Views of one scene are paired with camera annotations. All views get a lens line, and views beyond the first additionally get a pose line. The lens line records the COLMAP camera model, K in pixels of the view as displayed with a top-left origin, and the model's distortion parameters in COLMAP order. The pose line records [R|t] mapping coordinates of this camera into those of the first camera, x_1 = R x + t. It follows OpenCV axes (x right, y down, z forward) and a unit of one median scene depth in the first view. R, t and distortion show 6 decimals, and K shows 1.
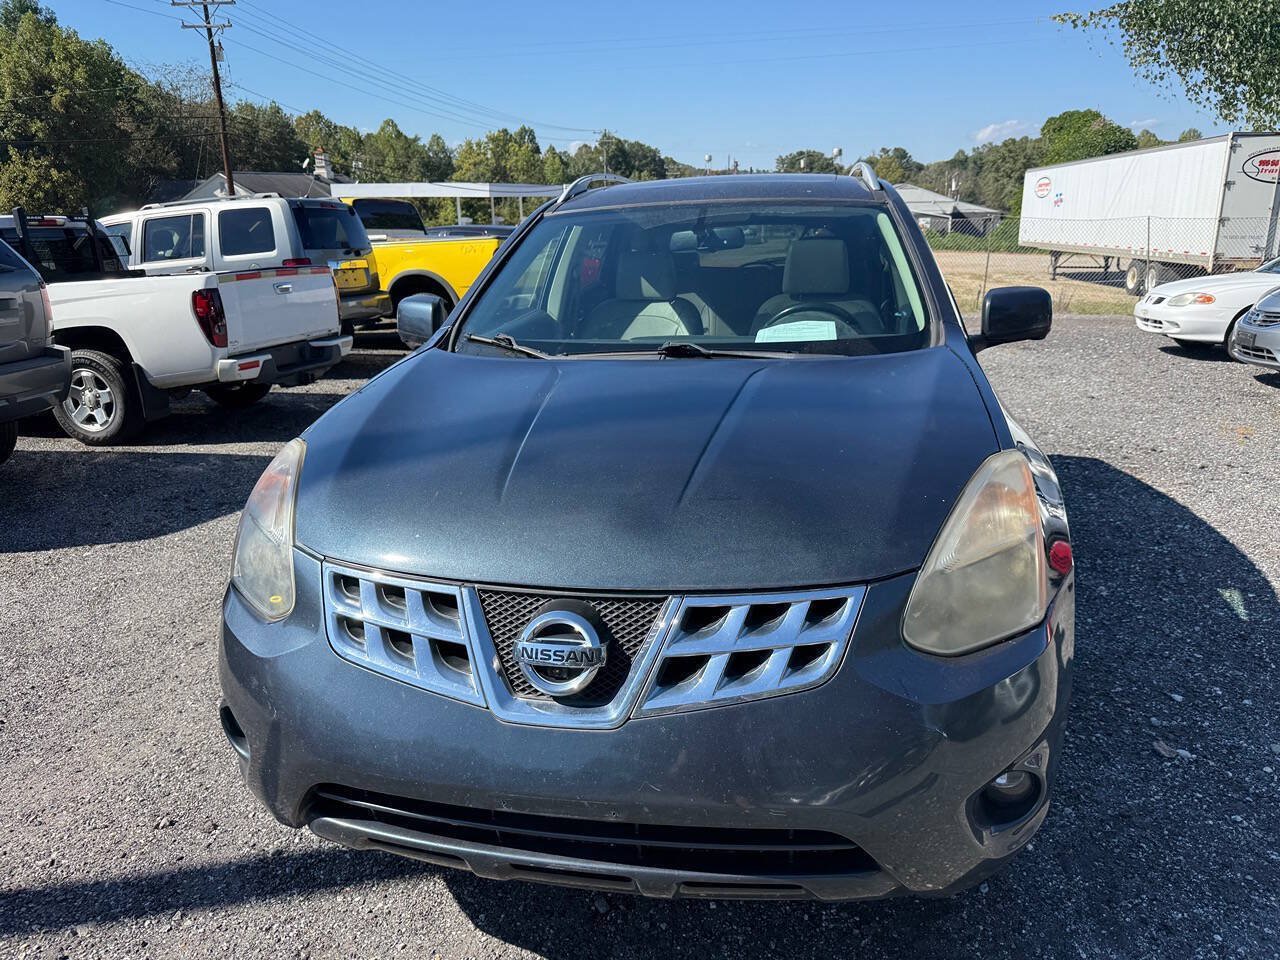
lens RADIAL K [[913.7, 0, 634.2], [0, 913.7, 473.5], [0, 0, 1]] dist [0.009974, -0.016336]
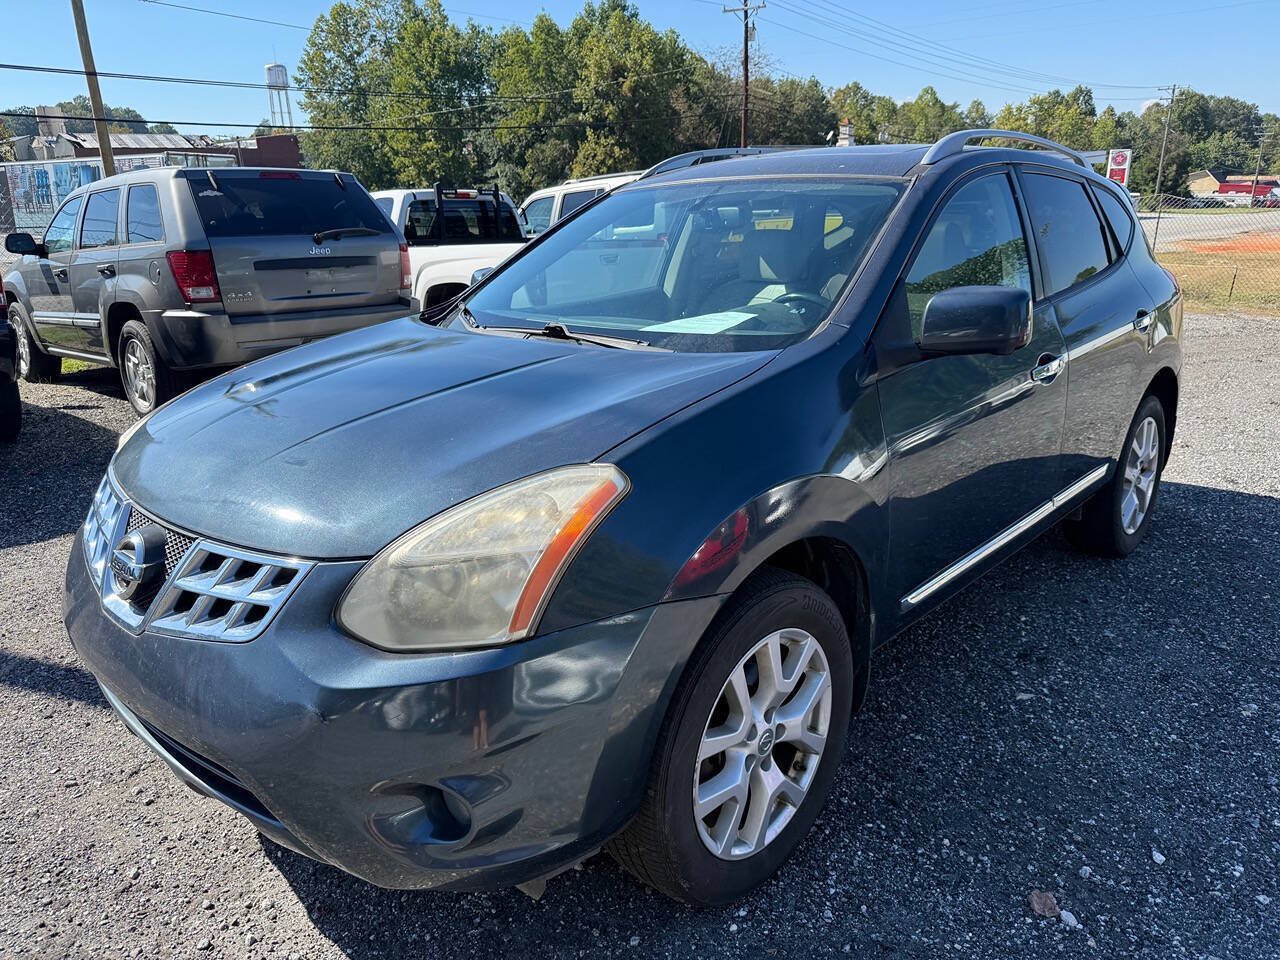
lens RADIAL K [[913.7, 0, 633.4], [0, 913.7, 479.1], [0, 0, 1]] dist [0.009974, -0.016336]
pose [[0.857986, 0.154558, -0.489870, 0.191365], [-0.137460, 0.987963, 0.070957, -0.016824], [0.494940, 0.006458, 0.868903, 0.050049]]
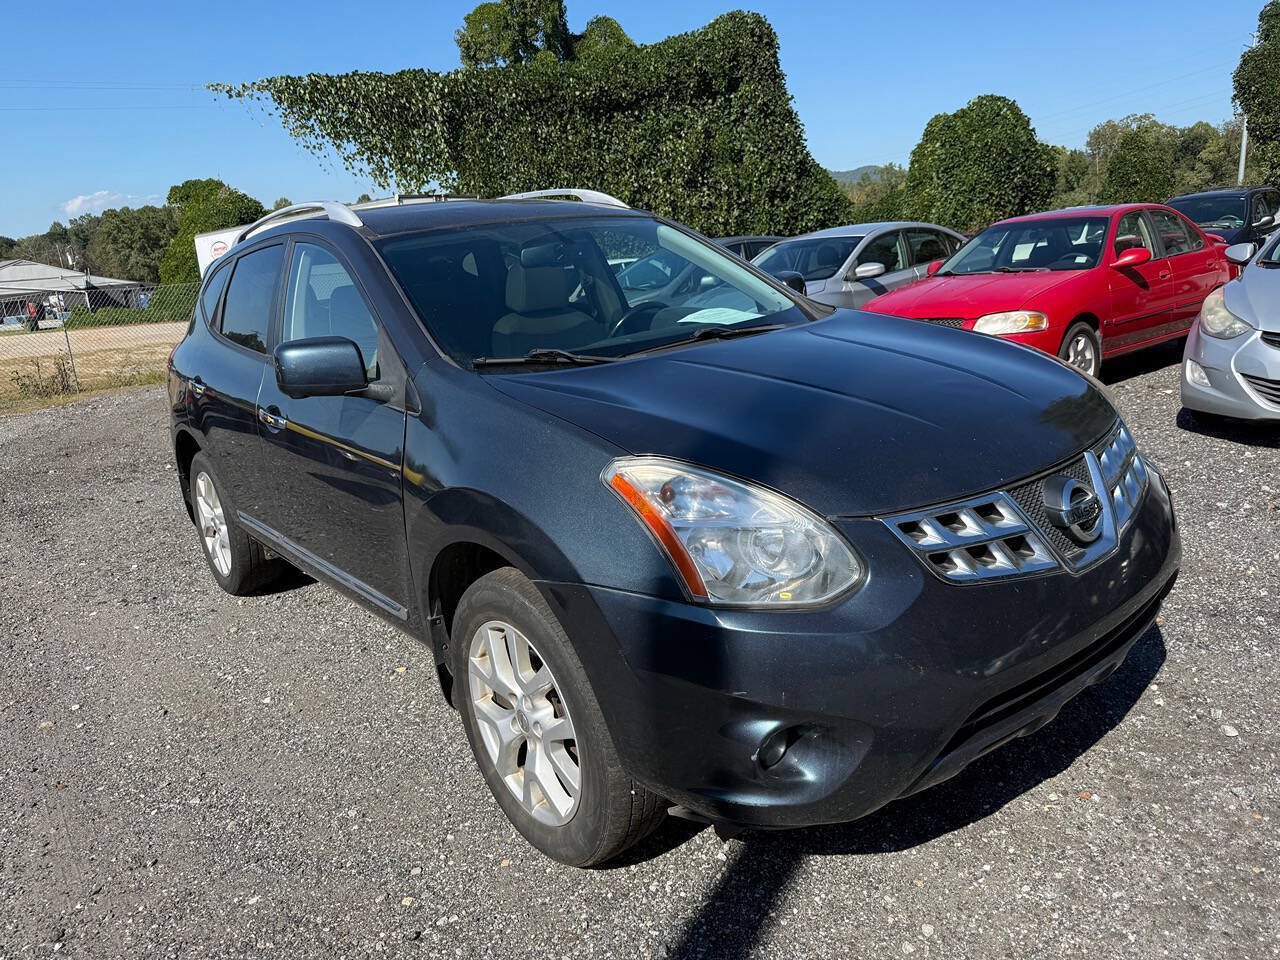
lens RADIAL K [[913.7, 0, 617.9], [0, 913.7, 494.4], [0, 0, 1]] dist [0.009974, -0.016336]
pose [[0.653954, -0.235289, 0.719016, -0.261214], [0.269763, 0.960455, 0.068945, -0.016802], [-0.706805, 0.148877, 0.691566, 0.101090]]
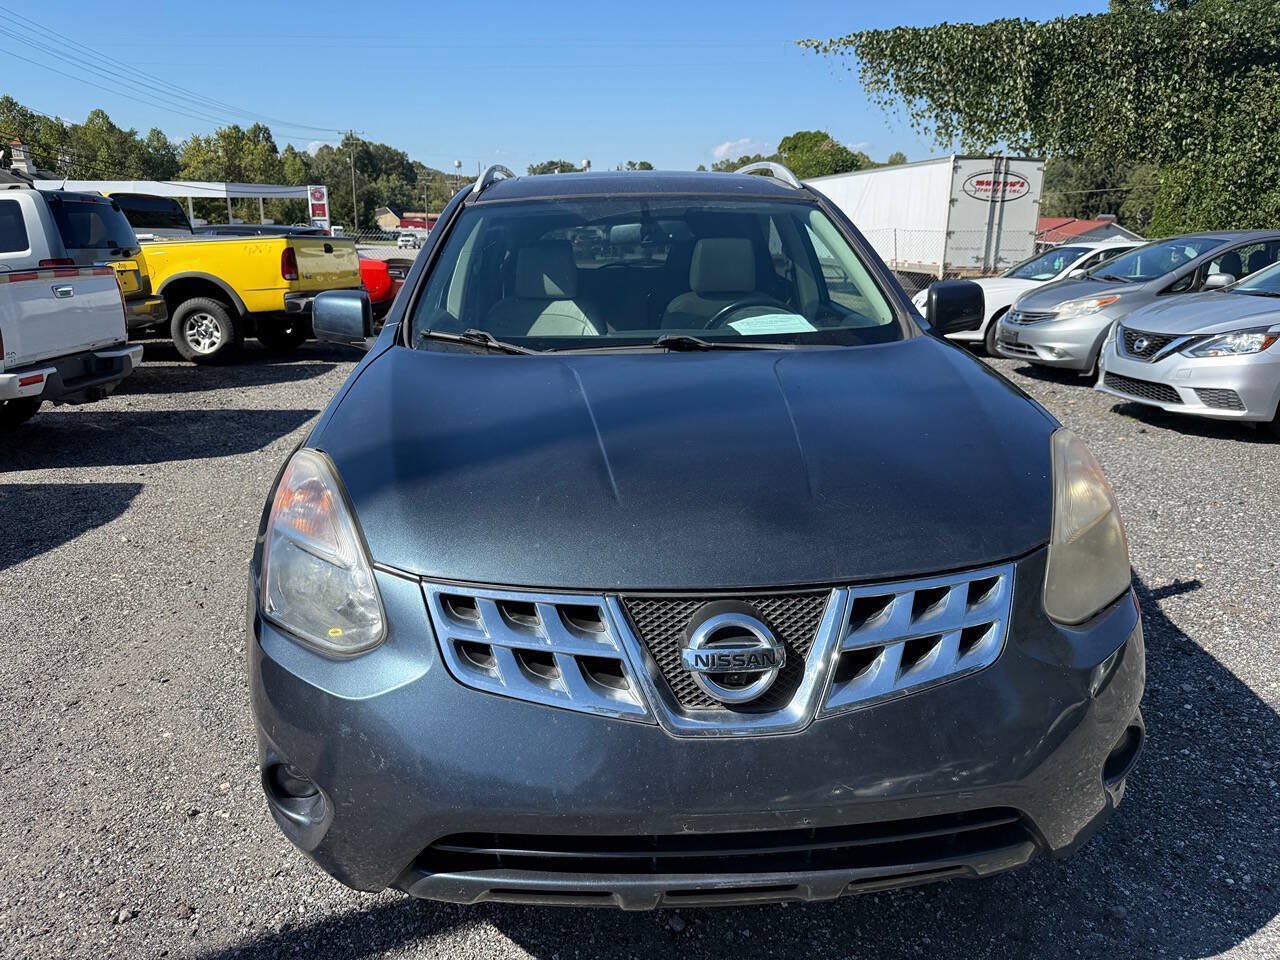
lens RADIAL K [[913.7, 0, 629.4], [0, 913.7, 486.7], [0, 0, 1]] dist [0.009974, -0.016336]
pose [[0.968138, -0.052653, 0.244821, -0.073099], [0.051400, 0.998612, 0.011509, 0.000984], [-0.245087, 0.001442, 0.969500, 0.021401]]
